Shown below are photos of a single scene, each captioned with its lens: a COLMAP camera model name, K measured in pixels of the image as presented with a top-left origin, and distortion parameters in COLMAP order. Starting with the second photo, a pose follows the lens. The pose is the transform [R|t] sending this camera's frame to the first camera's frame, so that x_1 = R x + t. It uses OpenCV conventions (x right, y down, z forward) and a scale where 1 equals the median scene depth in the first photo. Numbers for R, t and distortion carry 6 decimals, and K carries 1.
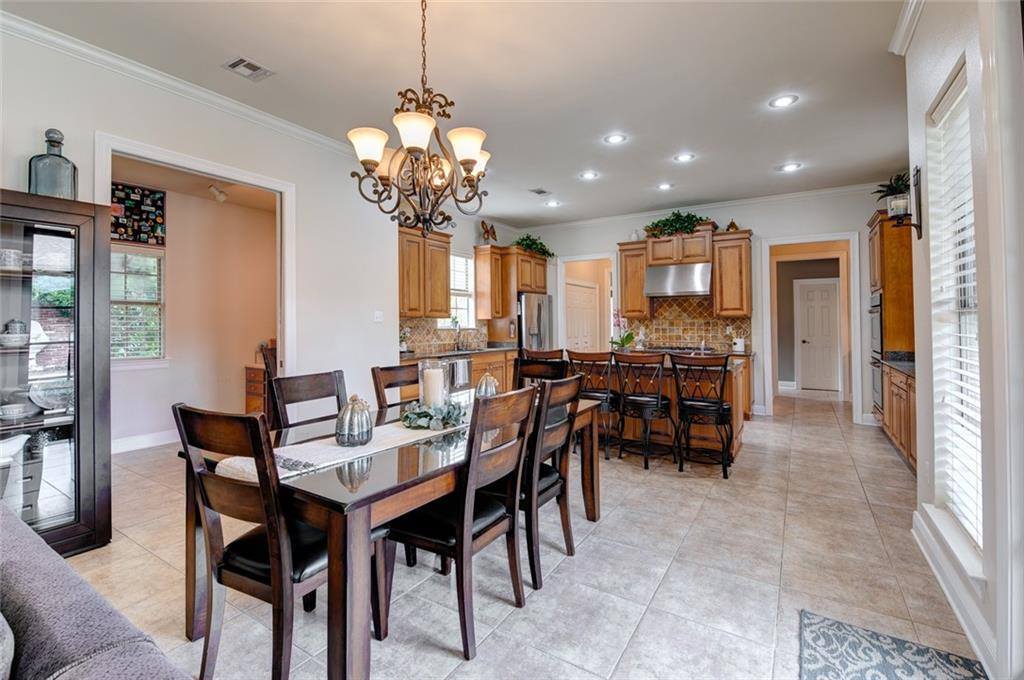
lens RADIAL K [[454.0, 0, 529.1], [0, 454.0, 317.8], [0, 0, 1]] dist [0.003078, -0.006597]
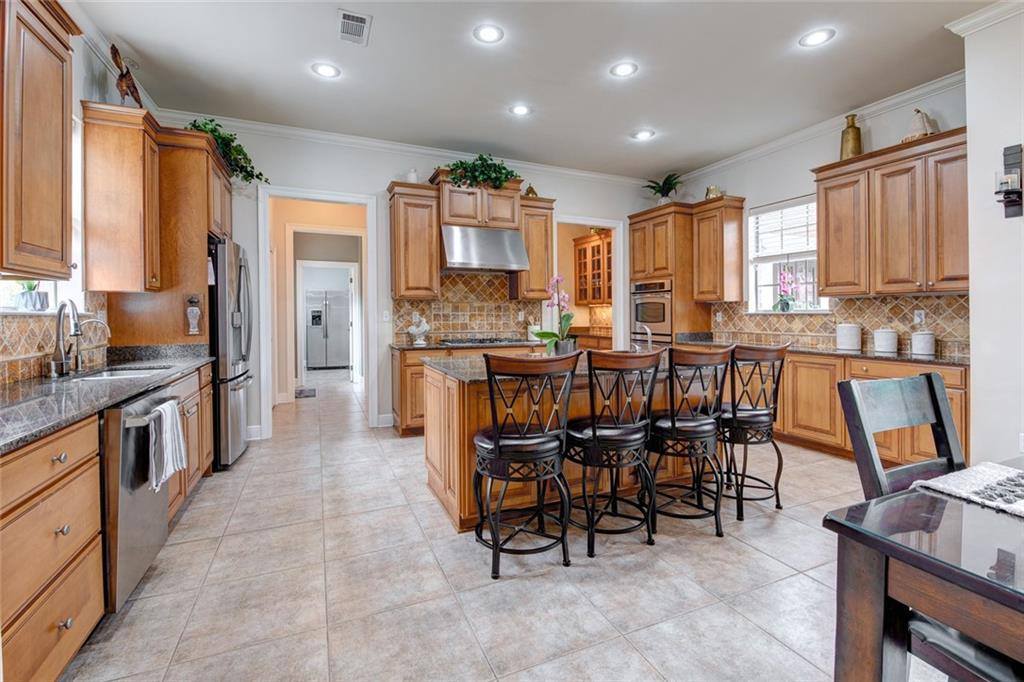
lens RADIAL K [[454.0, 0, 513.0], [0, 454.0, 306.3], [0, 0, 1]] dist [0.003078, -0.006597]
pose [[0.573945, 0.015355, 0.818750, -0.235274], [-0.008328, 0.999882, -0.012915, 0.019435], [-0.818852, 0.000594, 0.574005, 0.506699]]
